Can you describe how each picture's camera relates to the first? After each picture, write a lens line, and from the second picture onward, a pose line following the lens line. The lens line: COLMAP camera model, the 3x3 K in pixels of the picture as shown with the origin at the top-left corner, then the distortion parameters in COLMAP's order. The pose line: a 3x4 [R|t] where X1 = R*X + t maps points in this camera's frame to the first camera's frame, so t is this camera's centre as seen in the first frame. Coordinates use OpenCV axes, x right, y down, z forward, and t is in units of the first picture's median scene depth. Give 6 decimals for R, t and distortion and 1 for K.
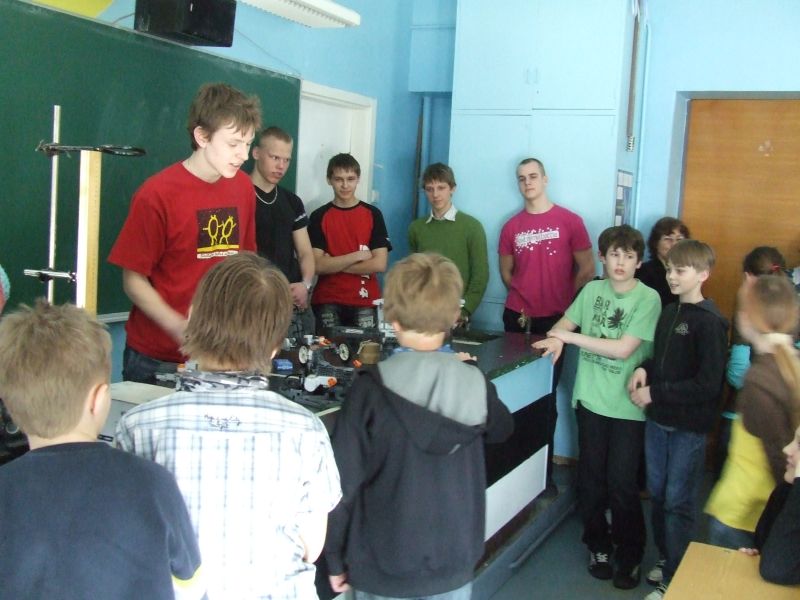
lens RADIAL K [[888.9, 0, 400.0], [0, 888.9, 300.0], [0, 0, 1]] dist [-0.104502, 0.156668]
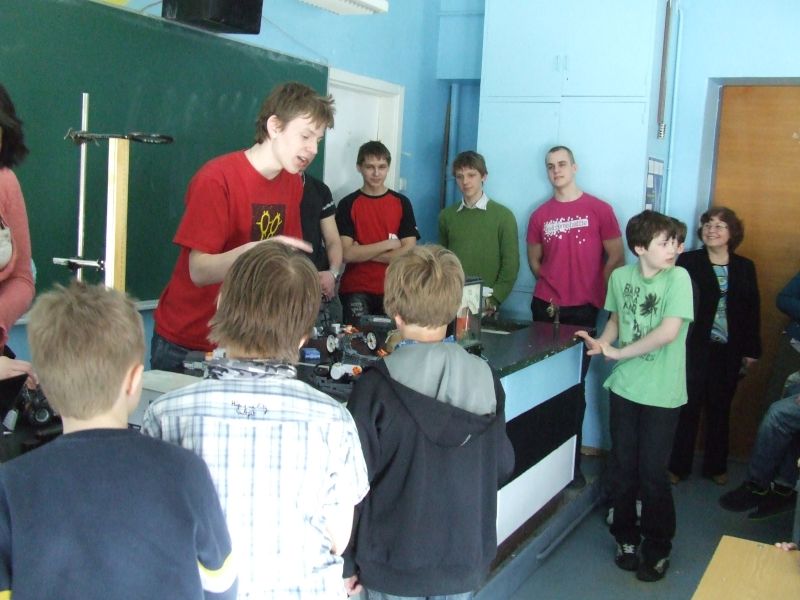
lens RADIAL K [[888.9, 0, 400.0], [0, 888.9, 300.0], [0, 0, 1]] dist [-0.104502, 0.156668]
pose [[0.999555, 0.003702, -0.029603, -0.001718], [-0.003304, 0.999904, 0.013466, -0.000763], [0.029650, -0.013362, 0.999471, 0.005679]]
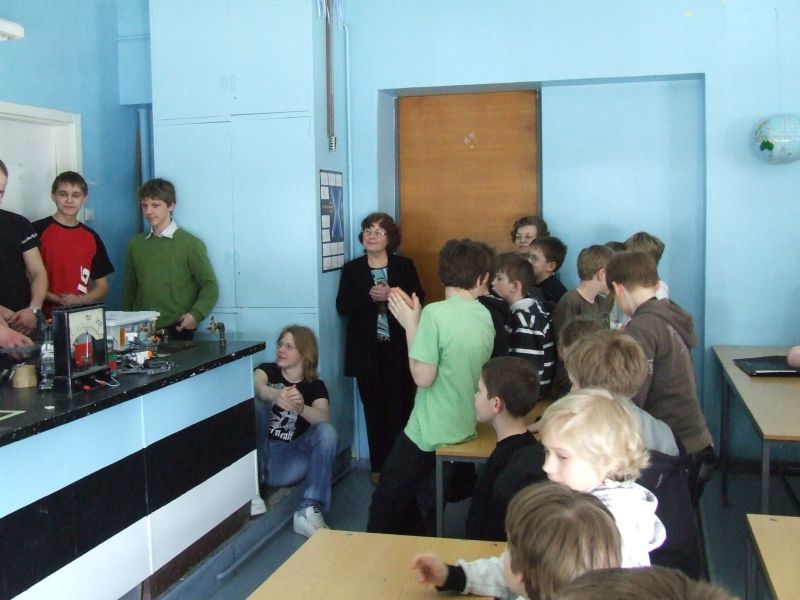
lens RADIAL K [[888.9, 0, 400.0], [0, 888.9, 300.0], [0, 0, 1]] dist [-0.104502, 0.156668]
pose [[0.975311, -0.089043, 0.202091, 0.156972], [0.091216, 0.995830, -0.001446, 0.013880], [-0.201119, 0.019844, 0.979366, -0.012451]]
